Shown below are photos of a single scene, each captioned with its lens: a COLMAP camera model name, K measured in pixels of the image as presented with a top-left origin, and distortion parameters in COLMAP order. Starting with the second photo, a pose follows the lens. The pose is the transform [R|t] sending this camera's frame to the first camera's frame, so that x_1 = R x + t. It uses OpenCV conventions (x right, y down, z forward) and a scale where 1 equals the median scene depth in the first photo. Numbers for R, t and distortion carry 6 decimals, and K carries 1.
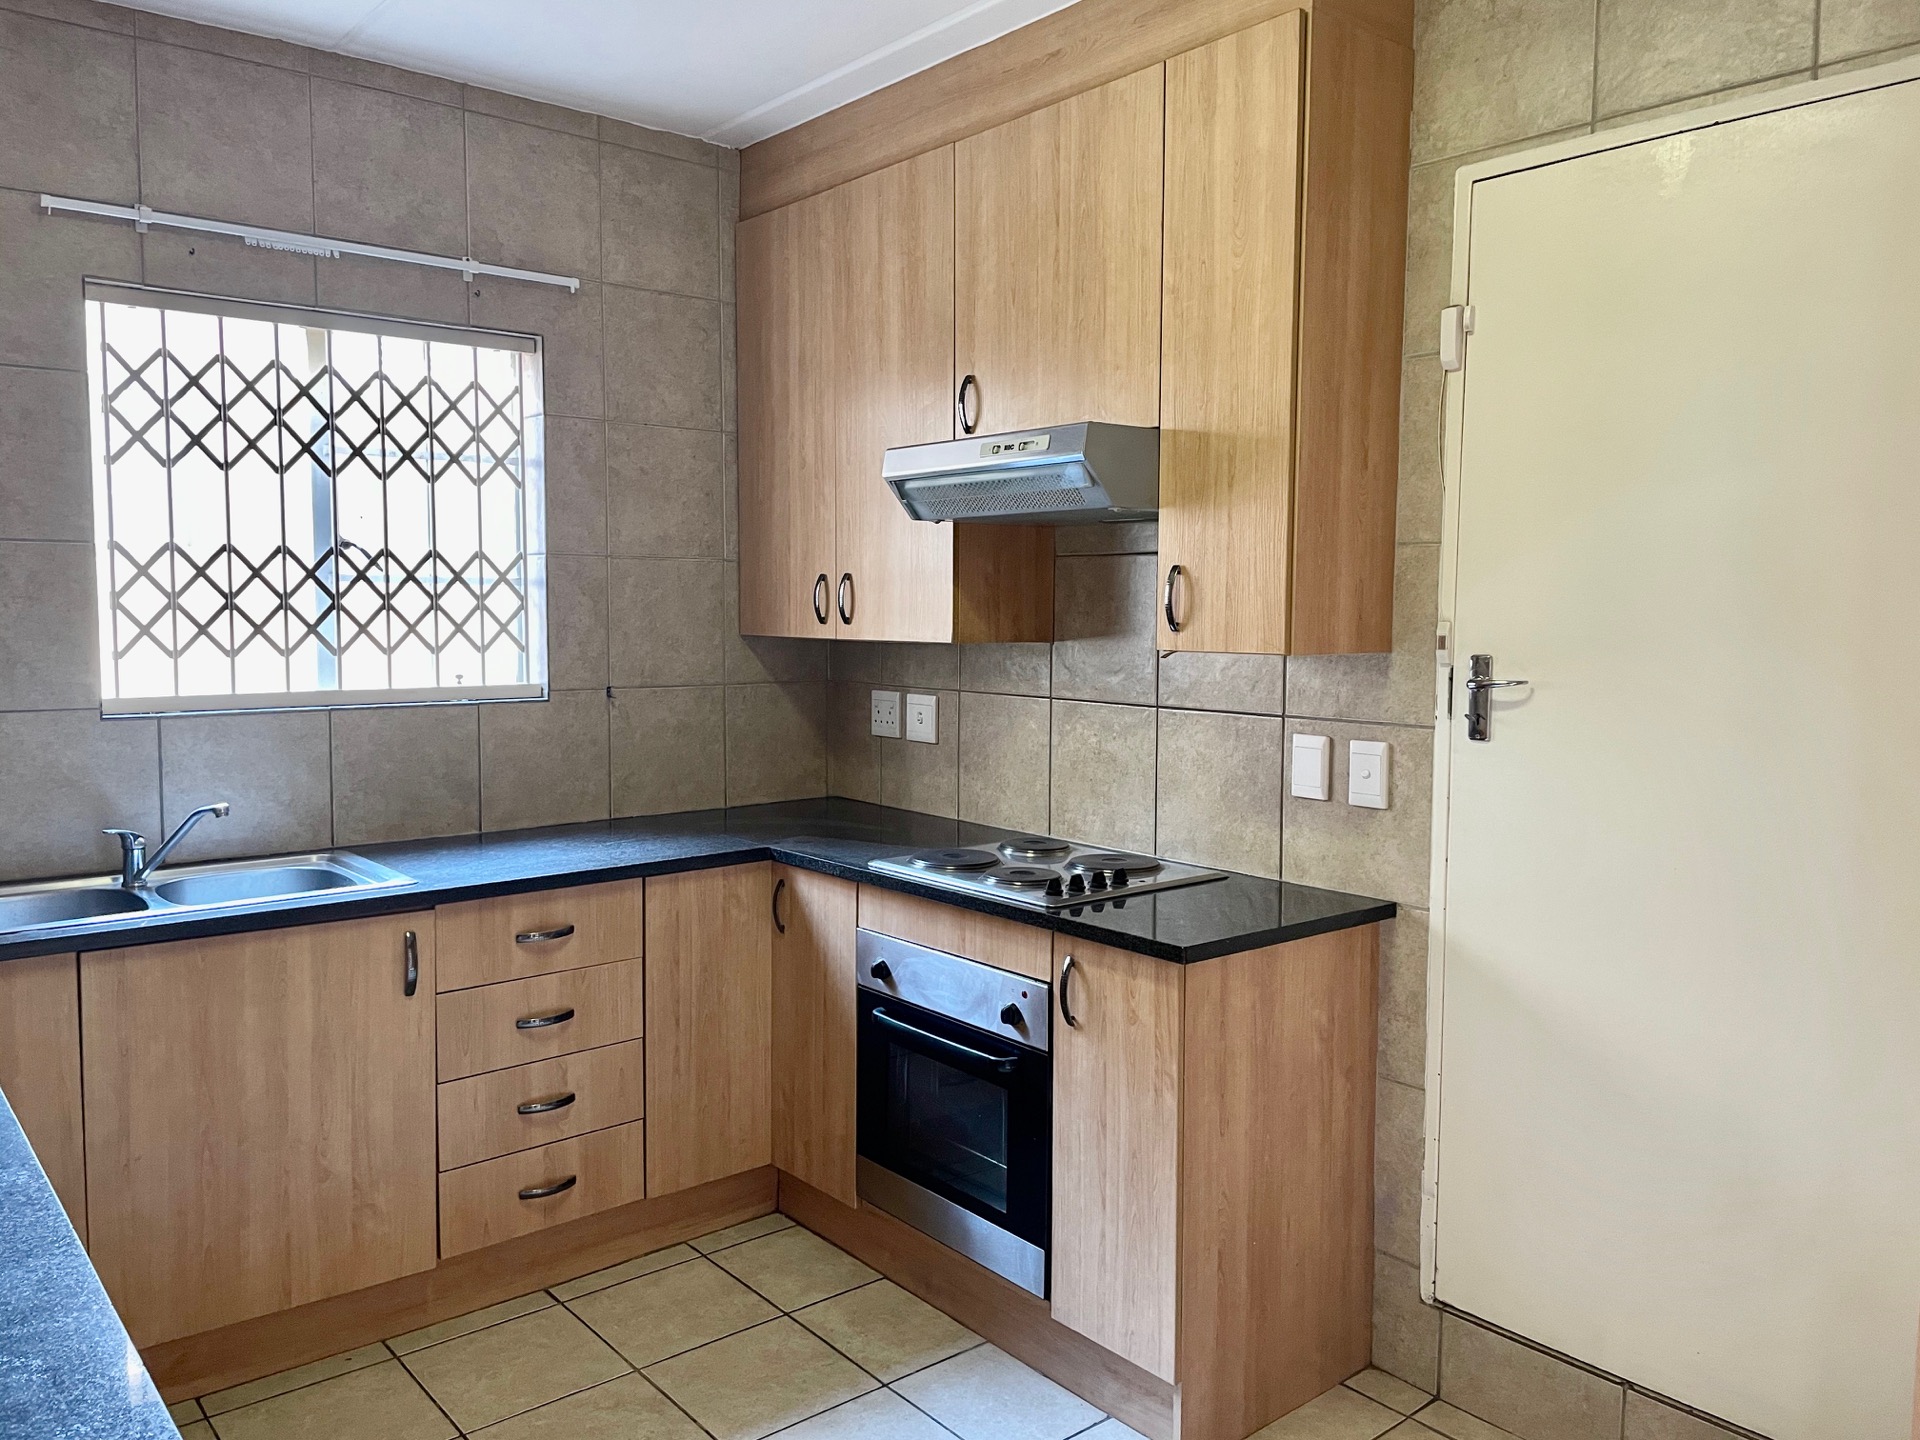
lens RADIAL K [[1437.7, 0, 946.8], [0, 1437.7, 711.5], [0, 0, 1]] dist [0.084657, -0.110179]
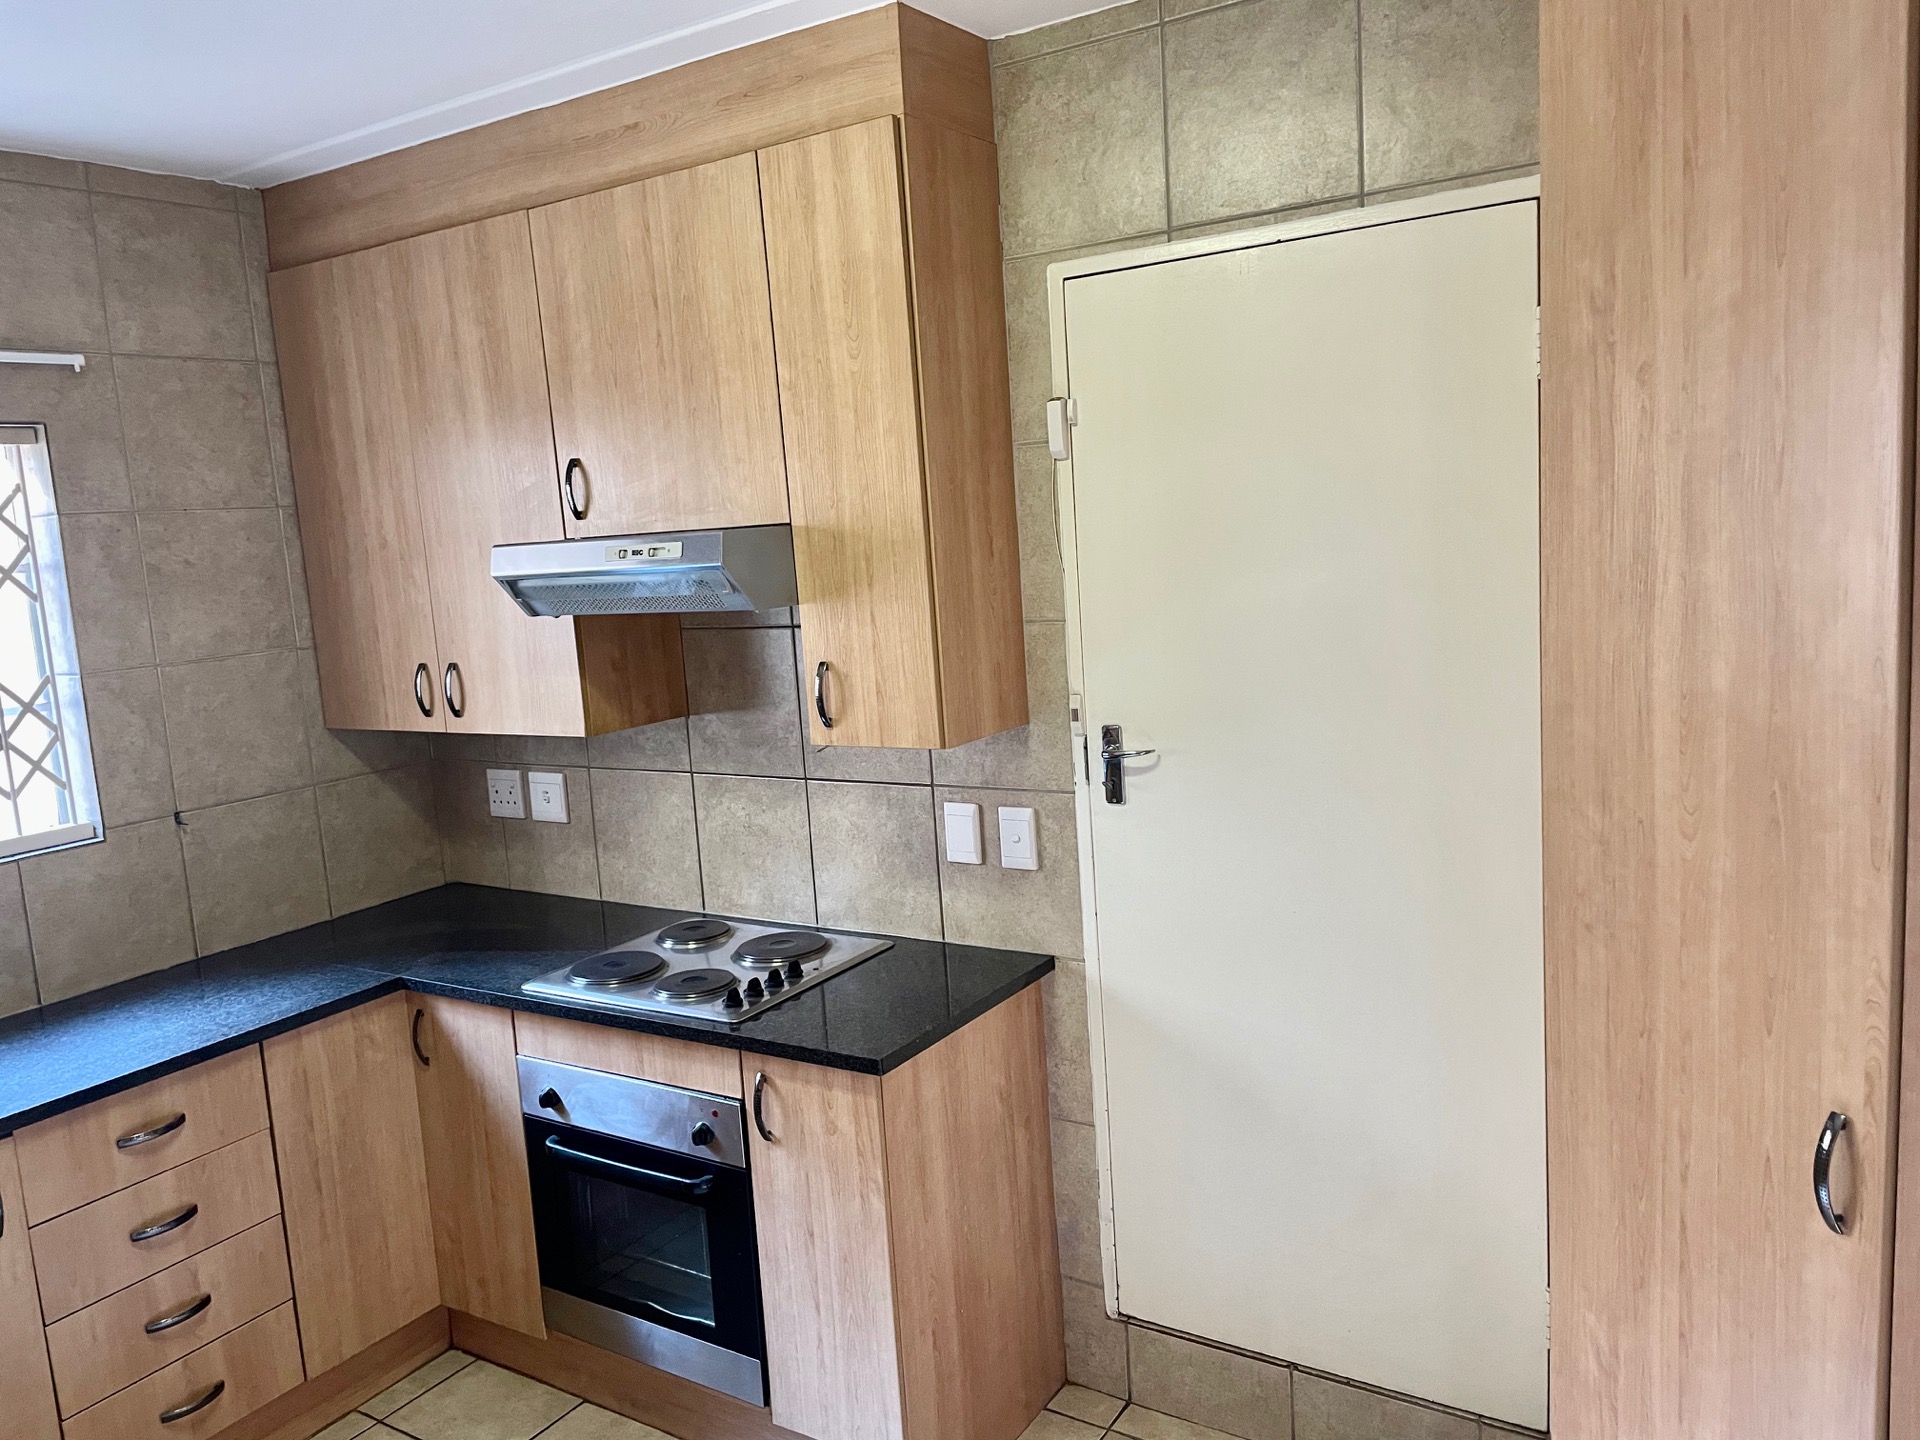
lens RADIAL K [[1437.7, 0, 947.4], [0, 1437.7, 709.8], [0, 0, 1]] dist [0.084657, -0.110179]
pose [[0.951774, -0.109202, 0.286707, -0.044293], [0.095103, 0.993491, 0.062693, -0.113458], [-0.291687, -0.032403, 0.955965, 0.018366]]
